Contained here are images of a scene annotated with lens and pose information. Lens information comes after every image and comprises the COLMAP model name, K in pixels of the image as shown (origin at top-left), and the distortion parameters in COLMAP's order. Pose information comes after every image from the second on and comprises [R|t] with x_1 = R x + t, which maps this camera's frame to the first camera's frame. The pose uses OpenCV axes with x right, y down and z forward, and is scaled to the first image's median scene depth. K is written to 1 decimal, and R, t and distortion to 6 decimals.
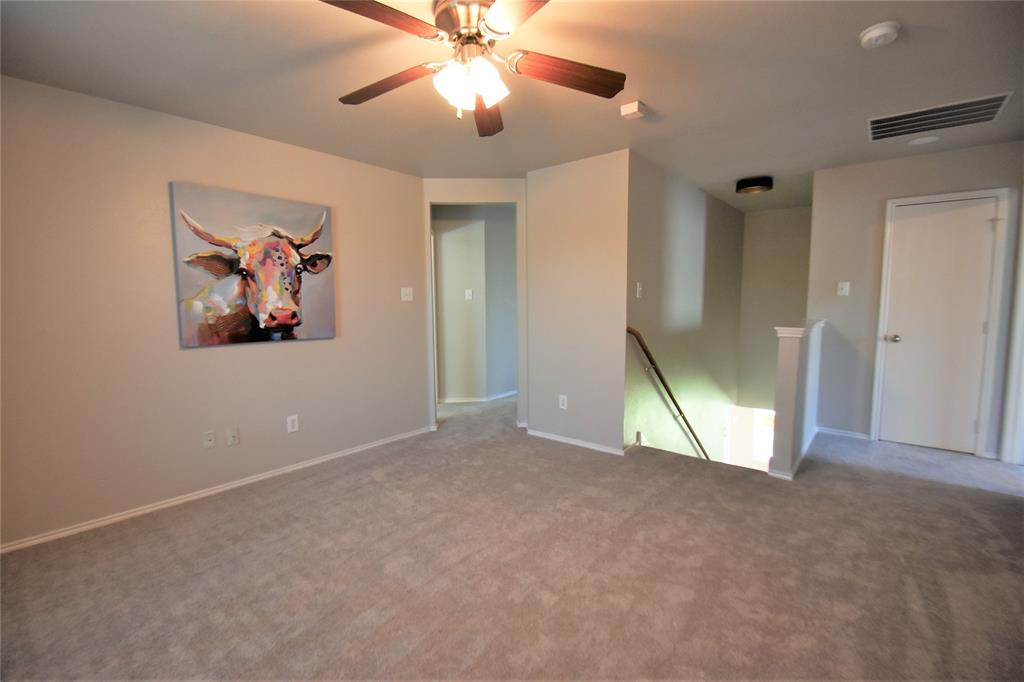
lens RADIAL K [[448.7, 0, 505.8], [0, 448.7, 339.5], [0, 0, 1]] dist [0.018201, -0.019353]
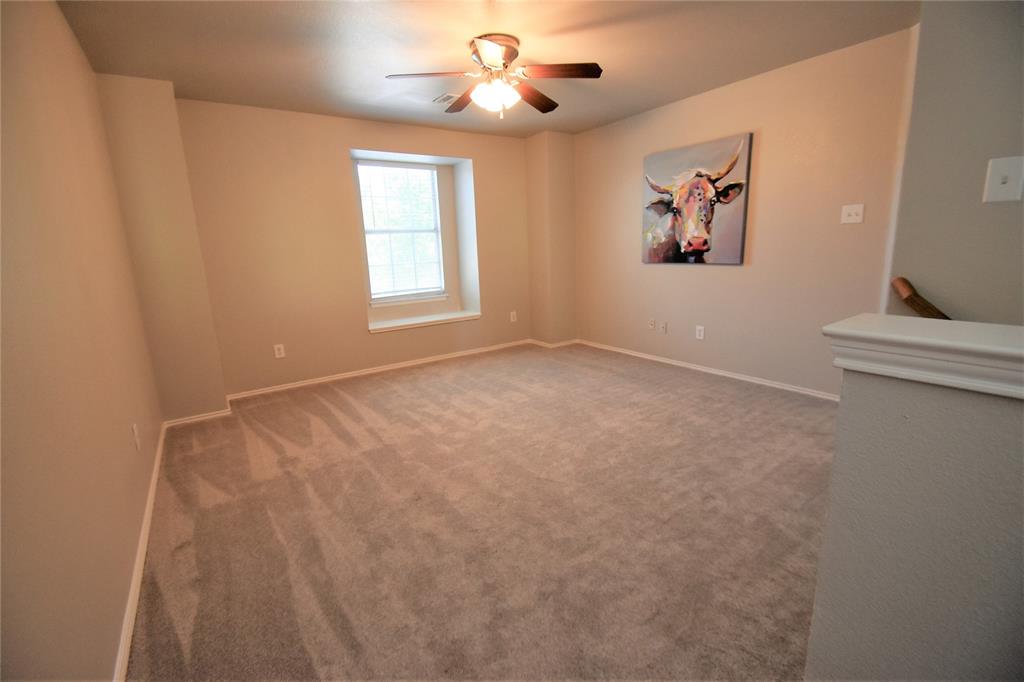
lens RADIAL K [[448.7, 0, 505.8], [0, 448.7, 339.5], [0, 0, 1]] dist [0.018201, -0.019353]
pose [[-0.272450, 0.214919, -0.937860, 0.870308], [-0.040817, 0.971275, 0.234433, -0.064116], [0.961304, 0.102152, -0.255851, 0.850126]]
